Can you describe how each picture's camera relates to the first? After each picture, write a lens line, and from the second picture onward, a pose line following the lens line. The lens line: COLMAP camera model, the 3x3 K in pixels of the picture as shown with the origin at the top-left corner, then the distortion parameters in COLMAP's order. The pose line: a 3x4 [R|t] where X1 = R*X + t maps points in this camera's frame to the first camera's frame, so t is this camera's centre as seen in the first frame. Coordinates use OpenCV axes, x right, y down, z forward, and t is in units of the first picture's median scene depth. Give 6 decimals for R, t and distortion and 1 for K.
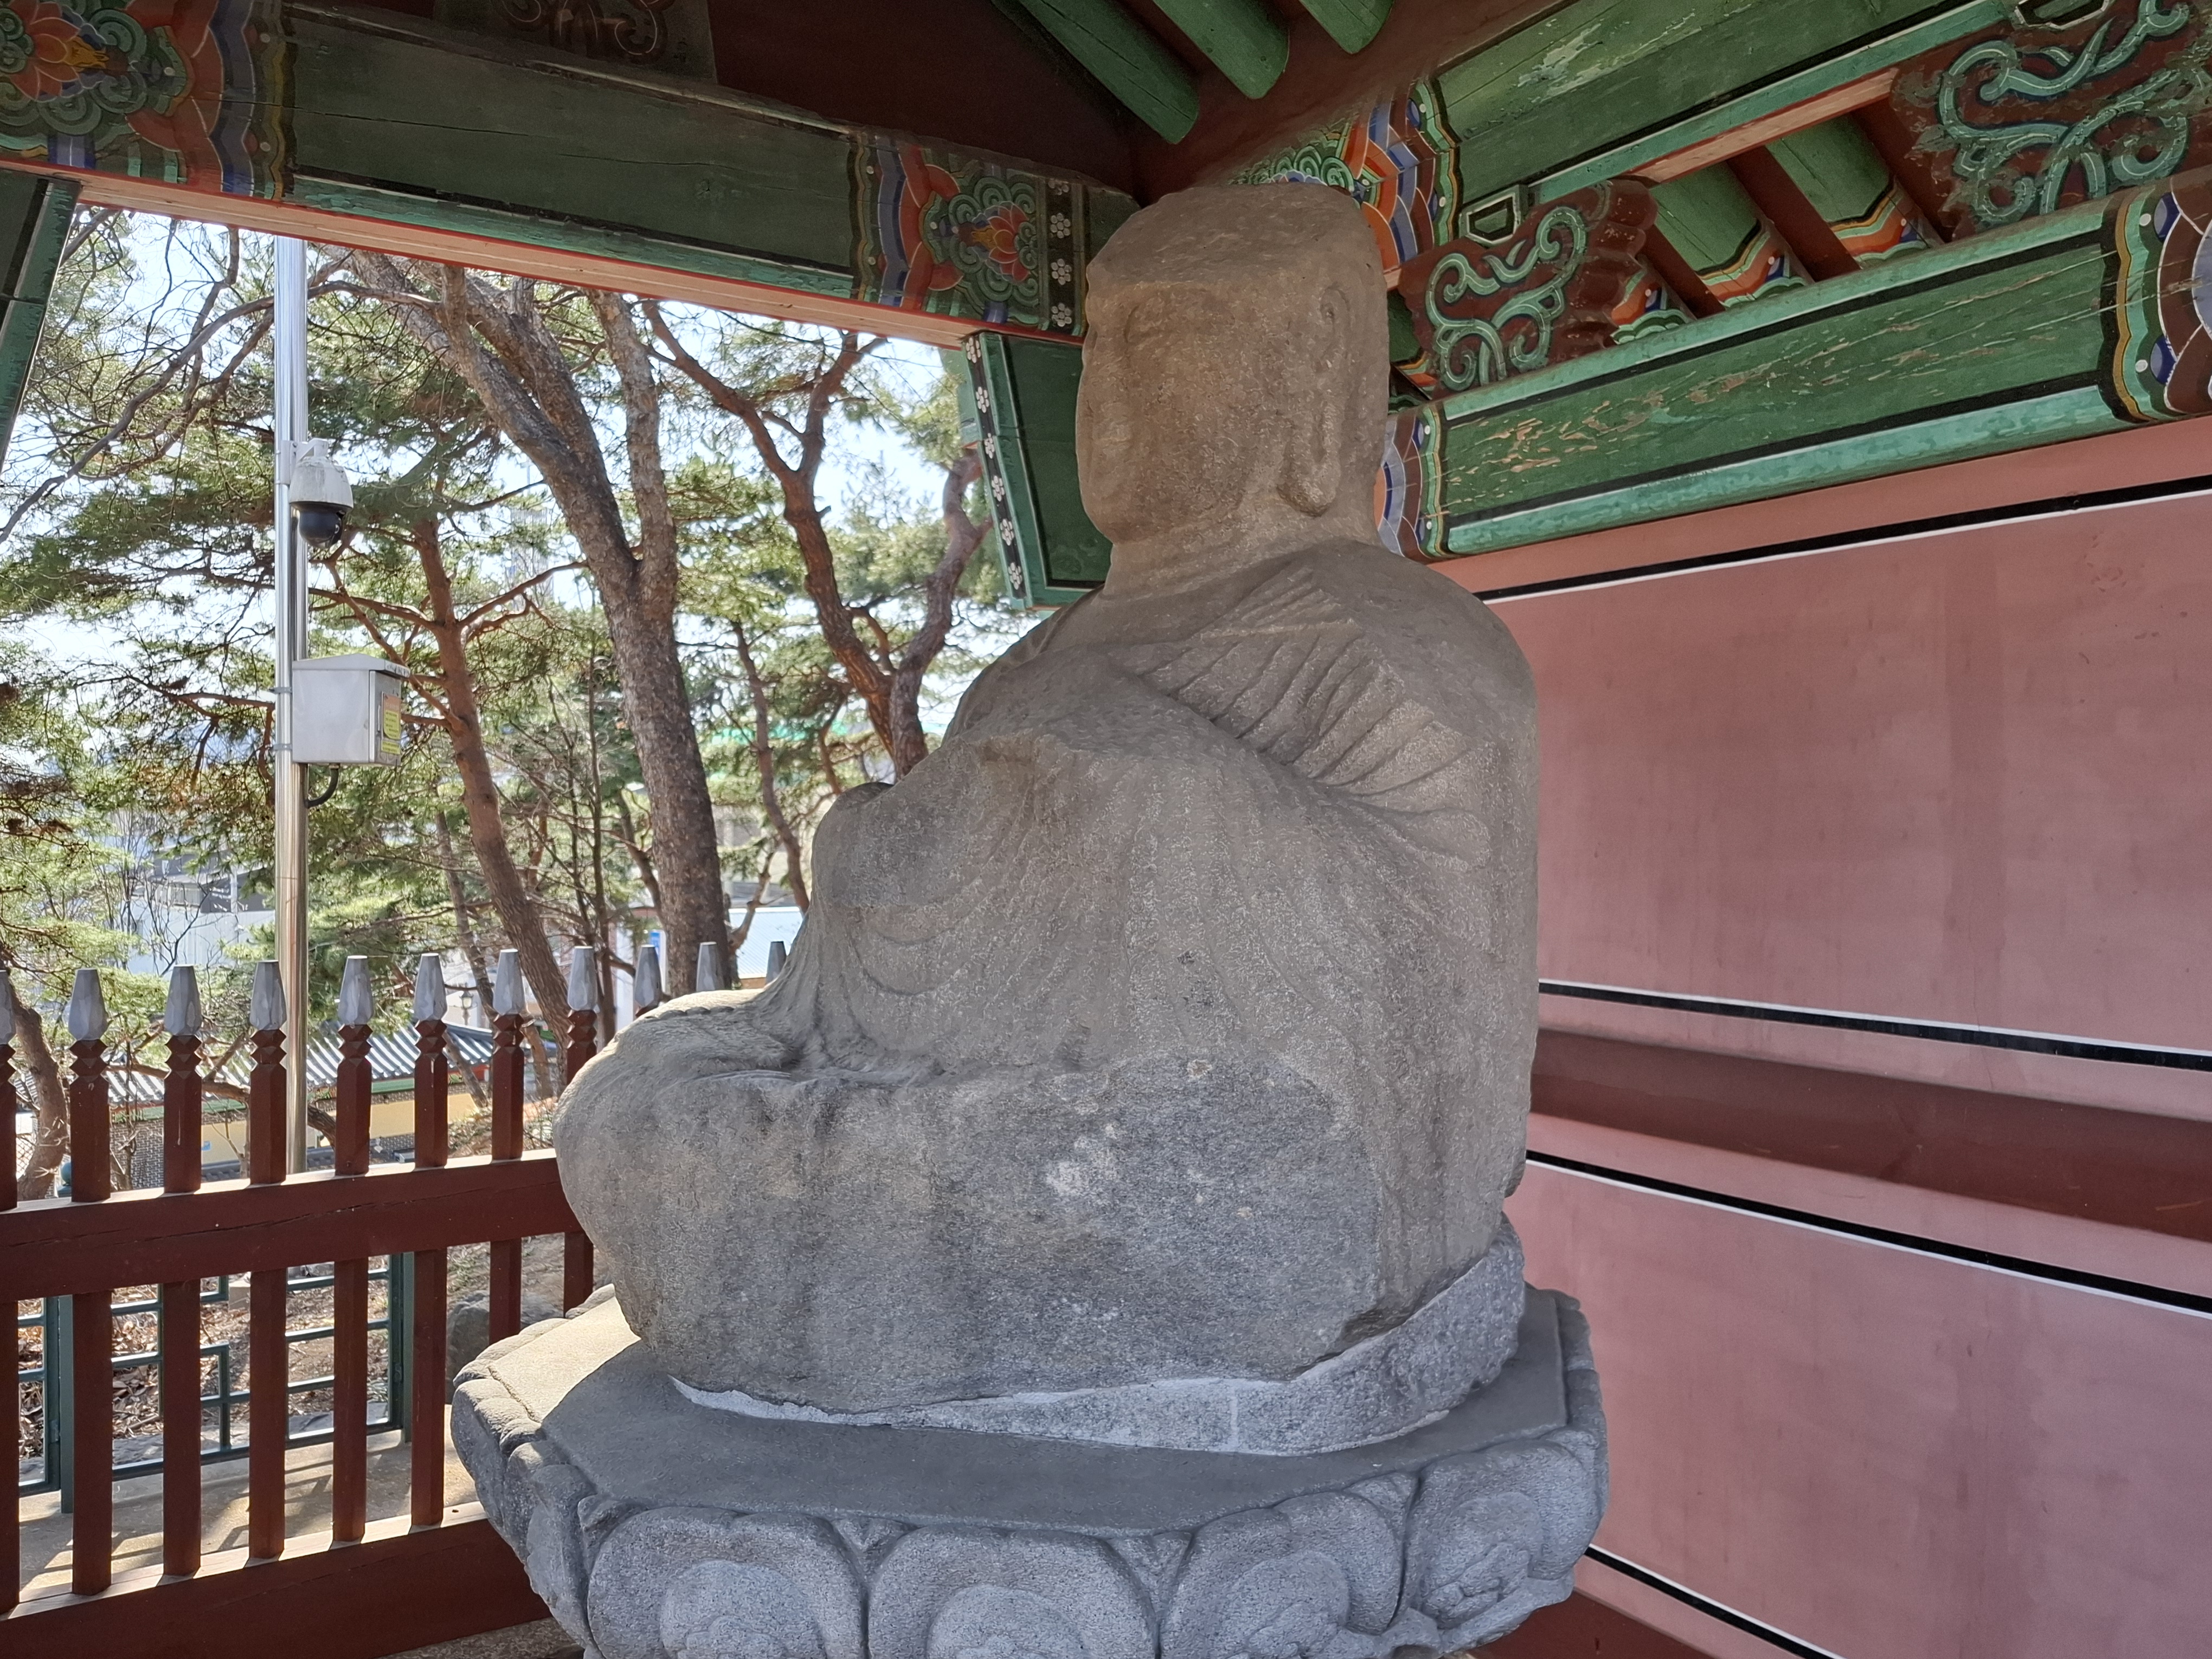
lens RADIAL K [[1804.3, 0, 1089.6], [0, 1804.3, 834.1], [0, 0, 1]] dist [0.075510, -0.108183]
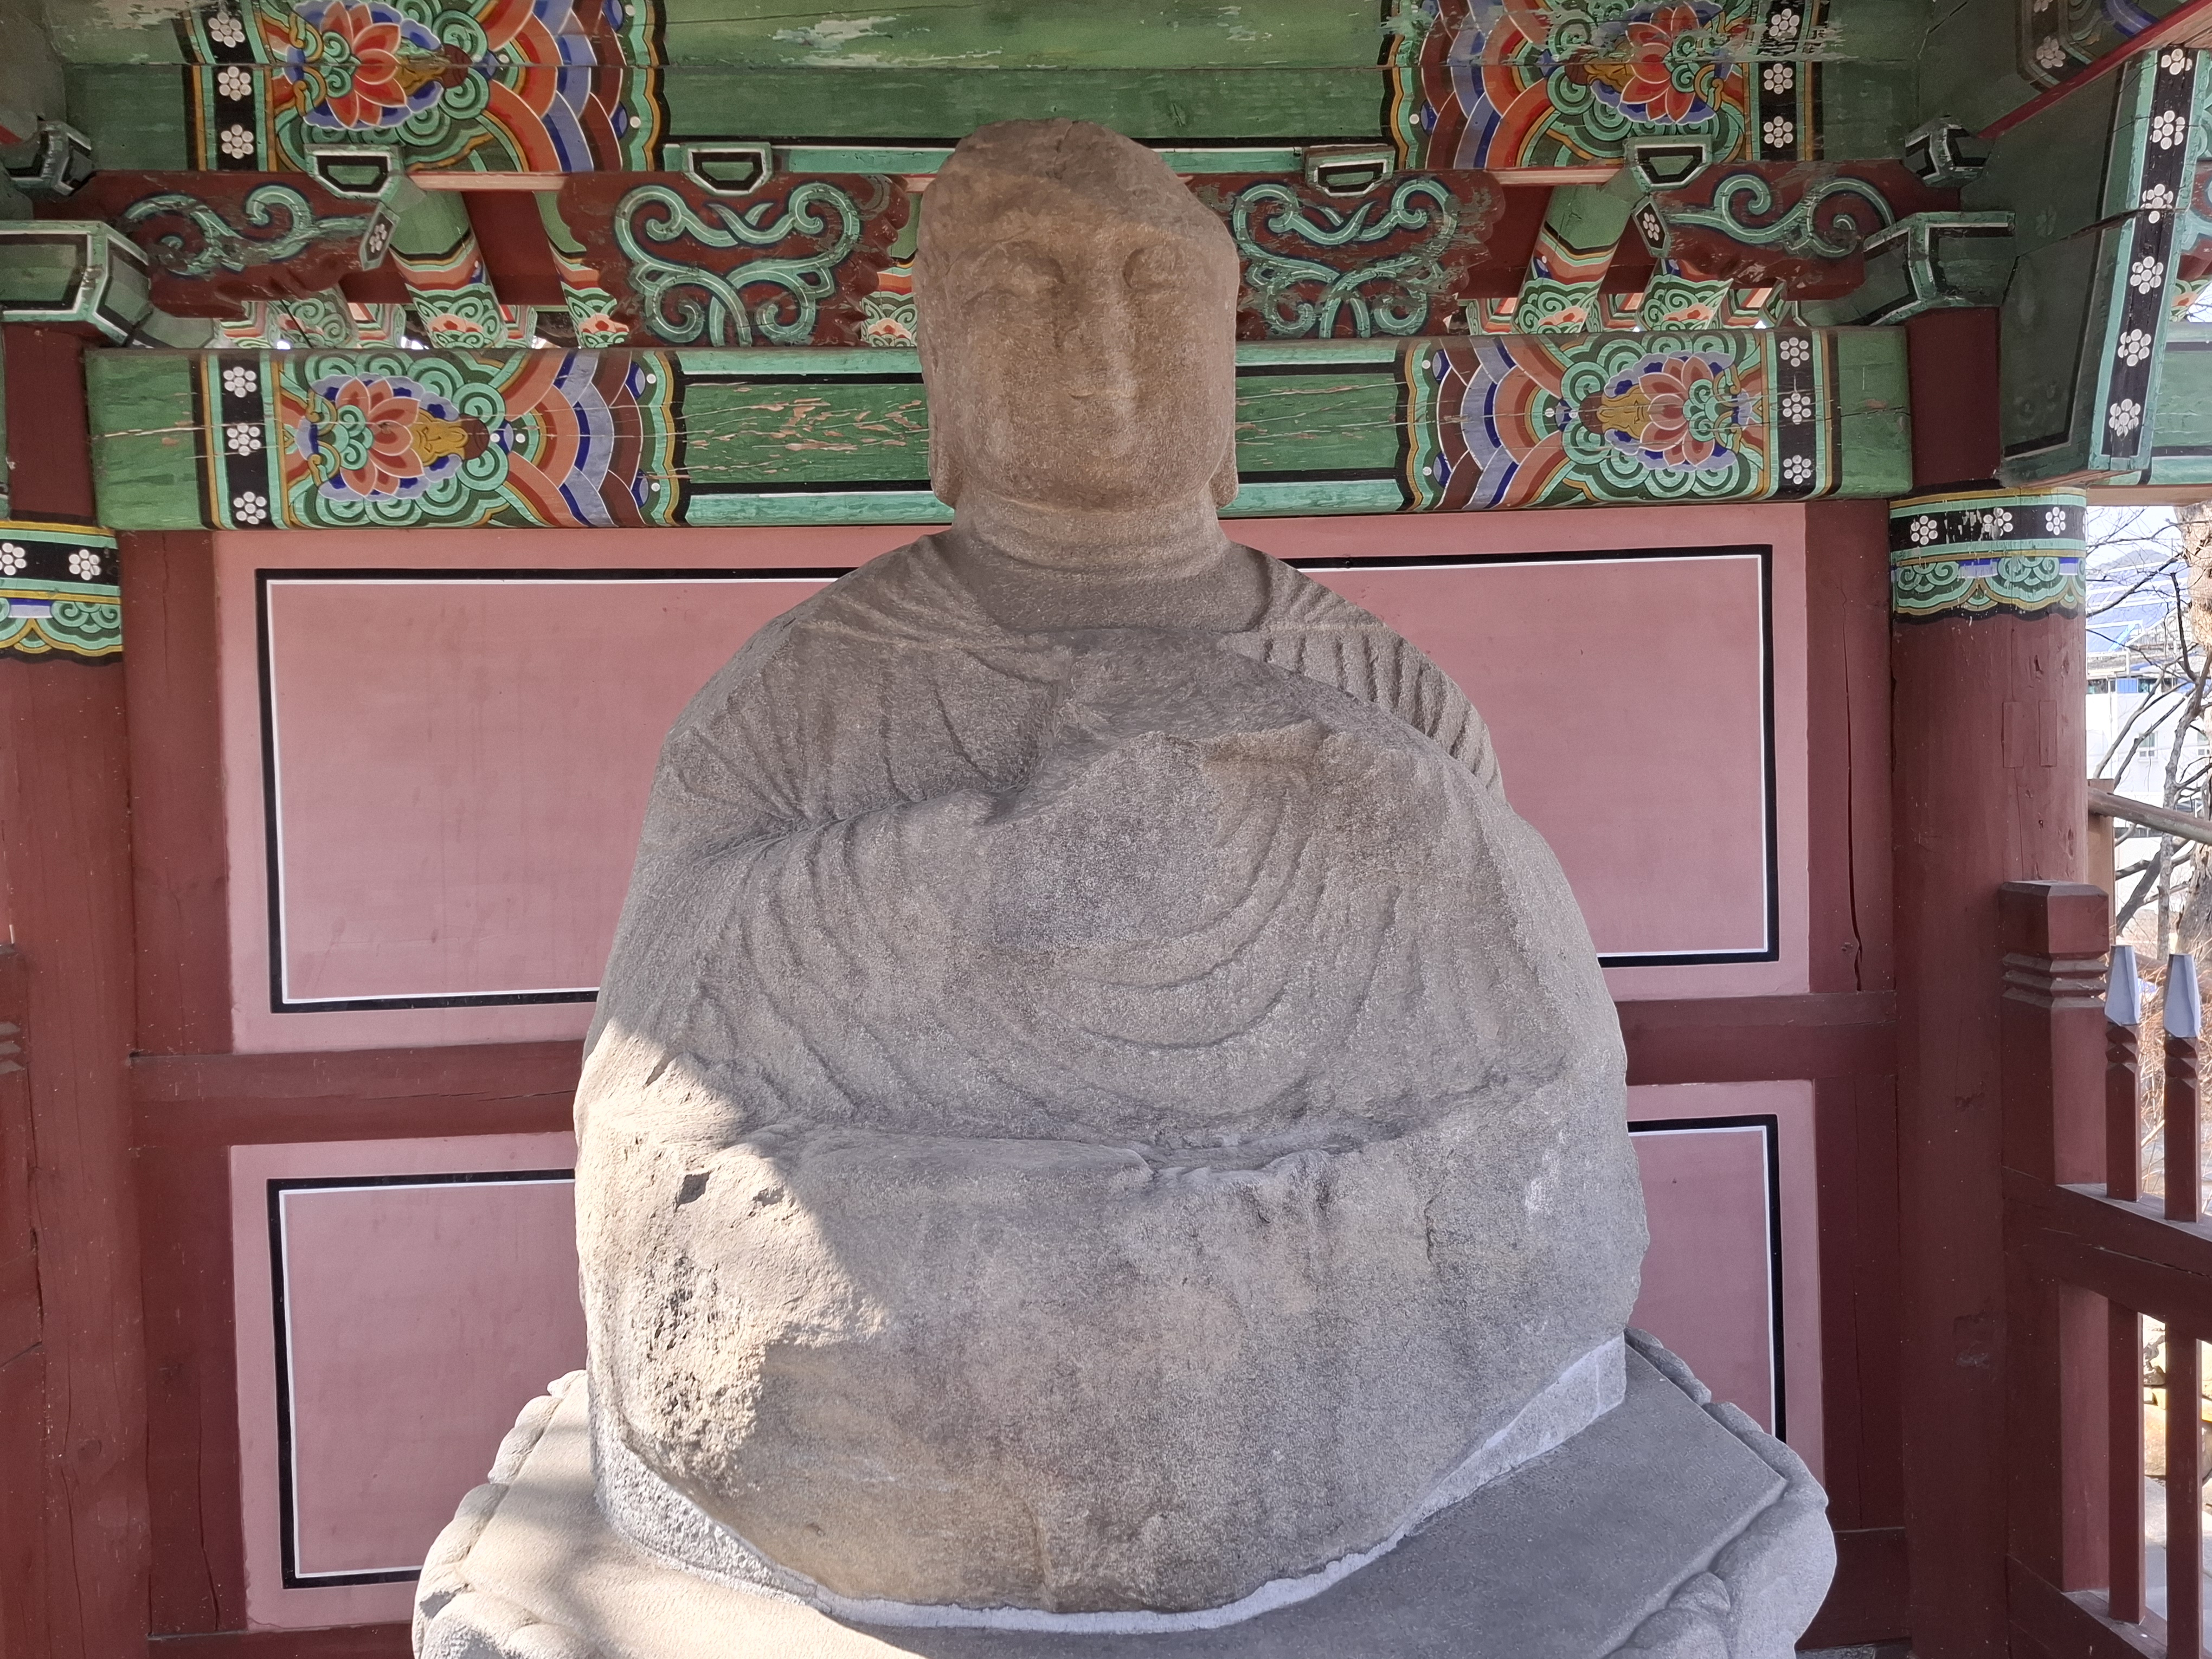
lens RADIAL K [[1804.3, 0, 1116.6], [0, 1804.3, 826.6], [0, 0, 1]] dist [0.075510, -0.108183]
pose [[0.451245, -0.035622, 0.891689, -0.675912], [0.030341, 0.999238, 0.024564, -0.025746], [-0.891884, 0.015970, 0.451982, 0.528409]]
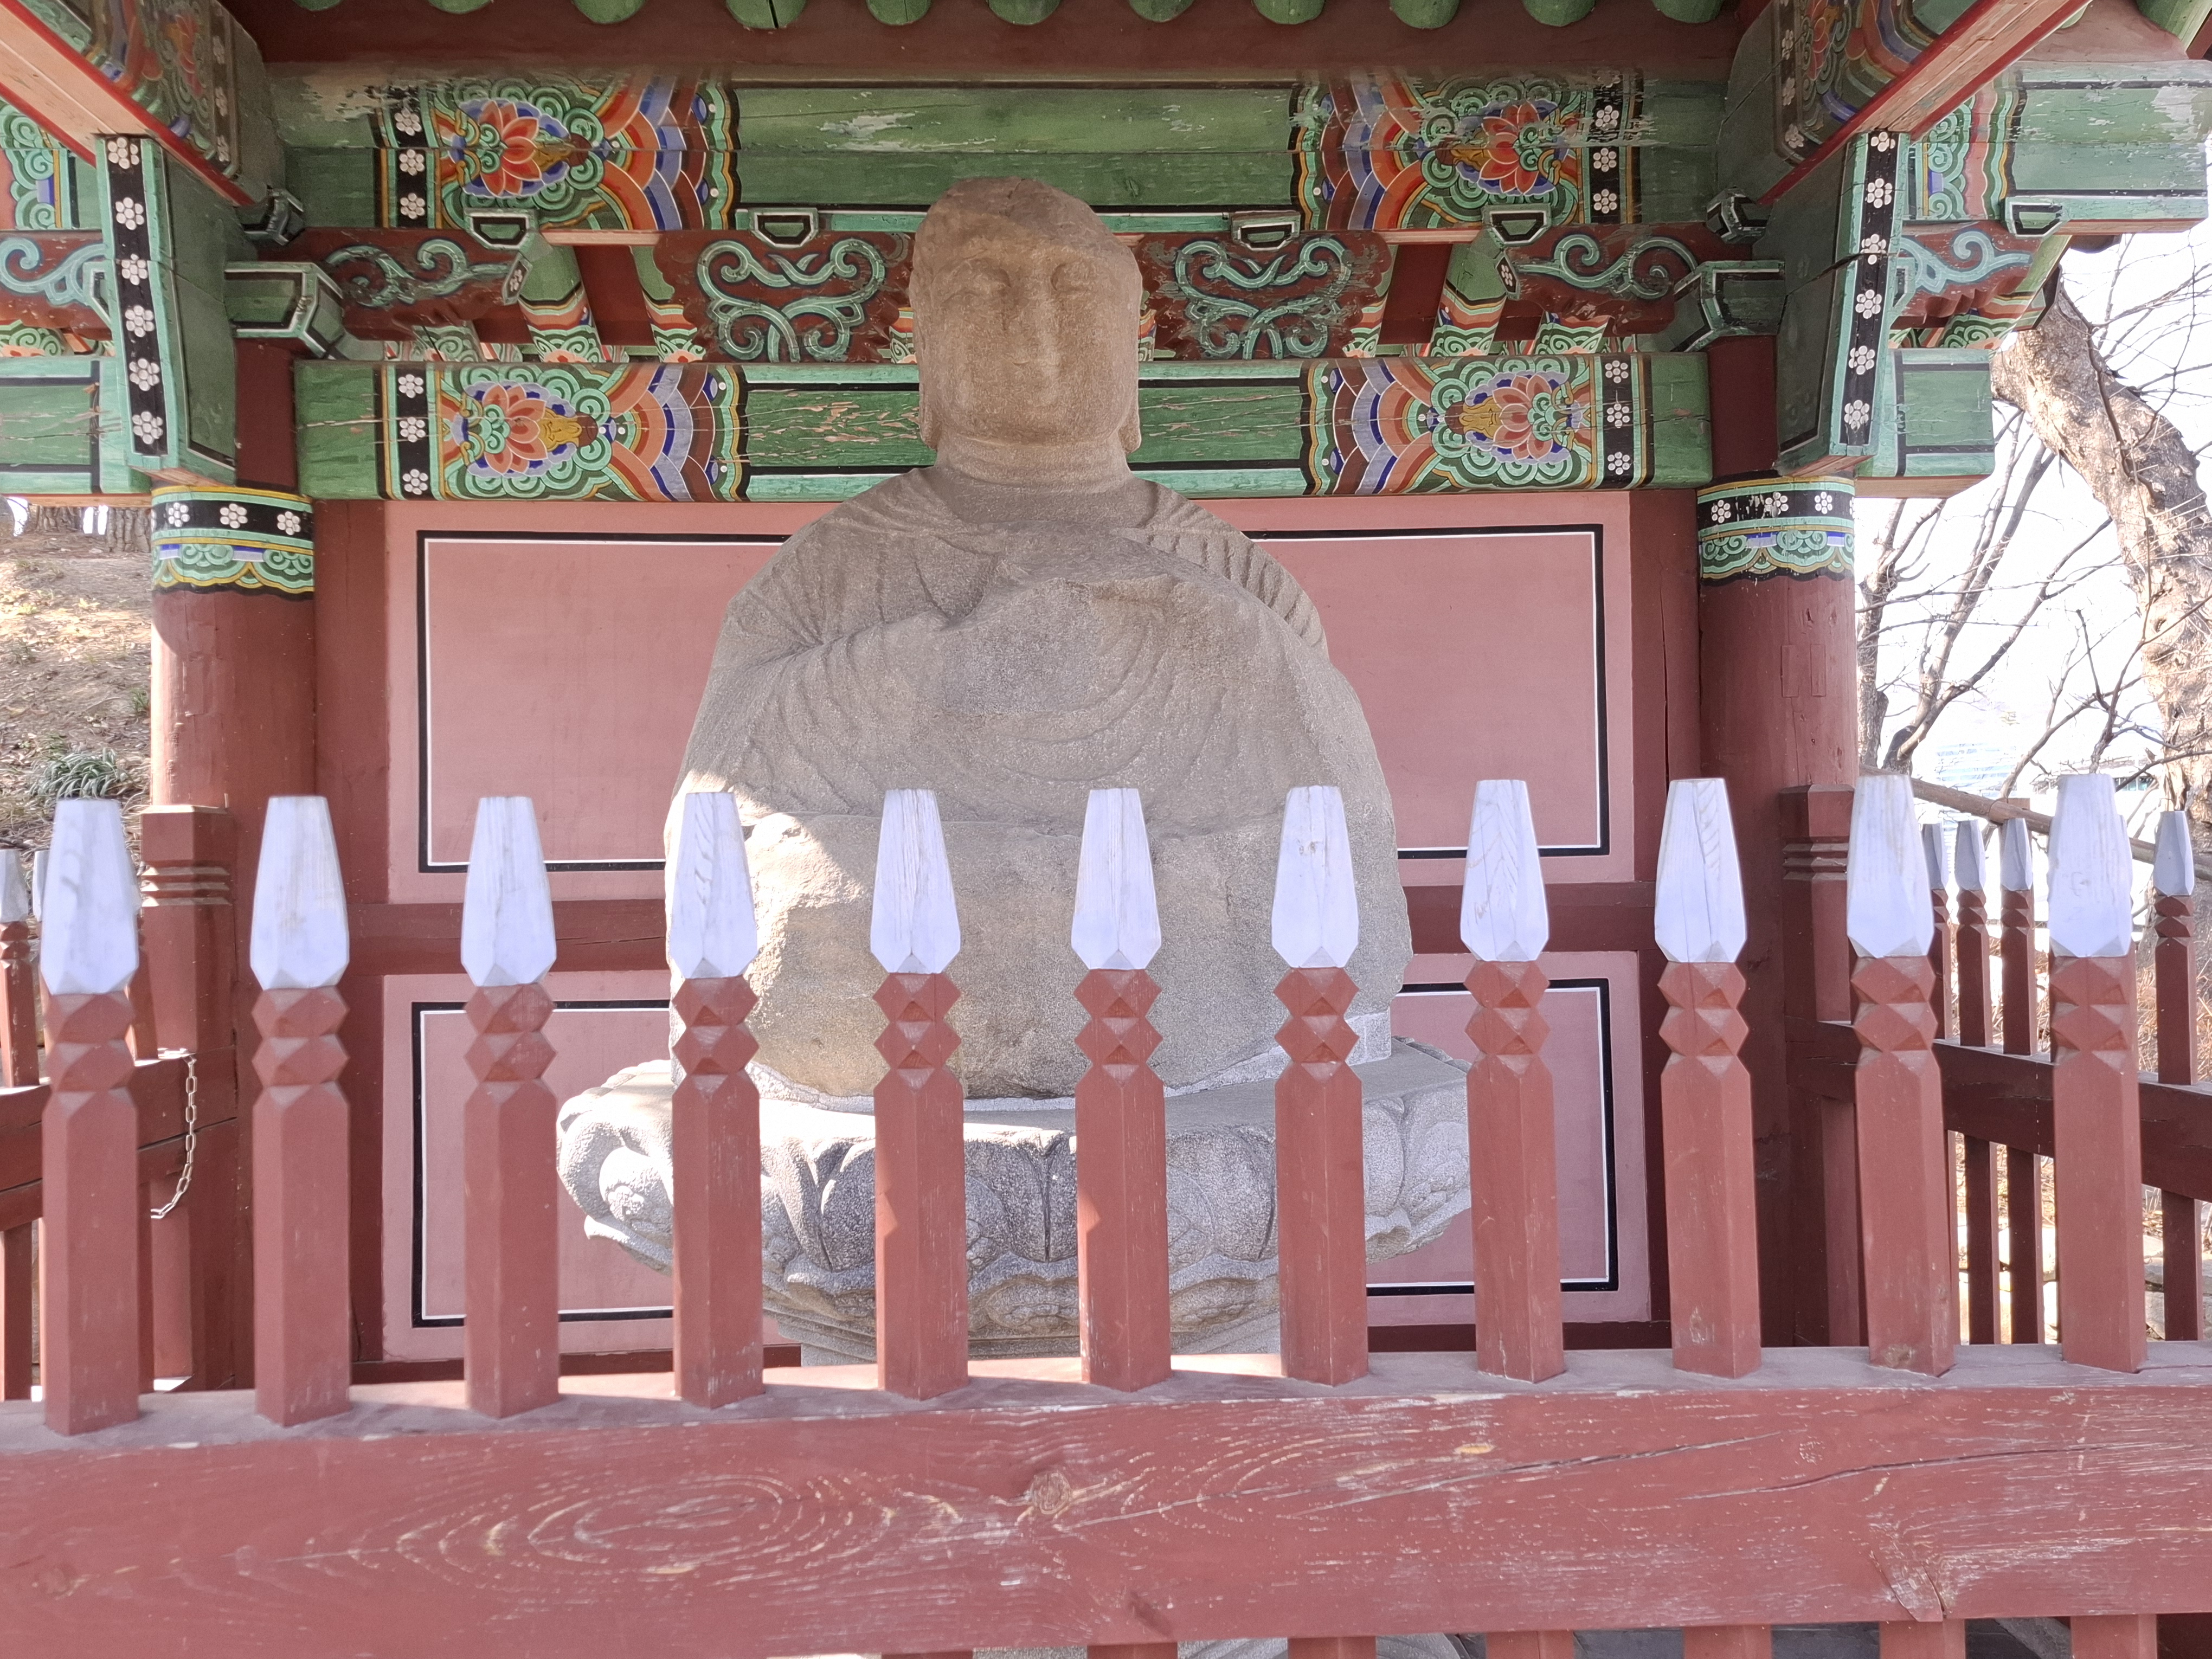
lens RADIAL K [[1804.3, 0, 1114.4], [0, 1804.3, 829.8], [0, 0, 1]] dist [0.075510, -0.108183]
pose [[0.477010, 0.014053, 0.878785, -0.931179], [0.019681, 0.999451, -0.026665, 0.124149], [-0.878677, 0.030015, 0.476472, 0.318411]]
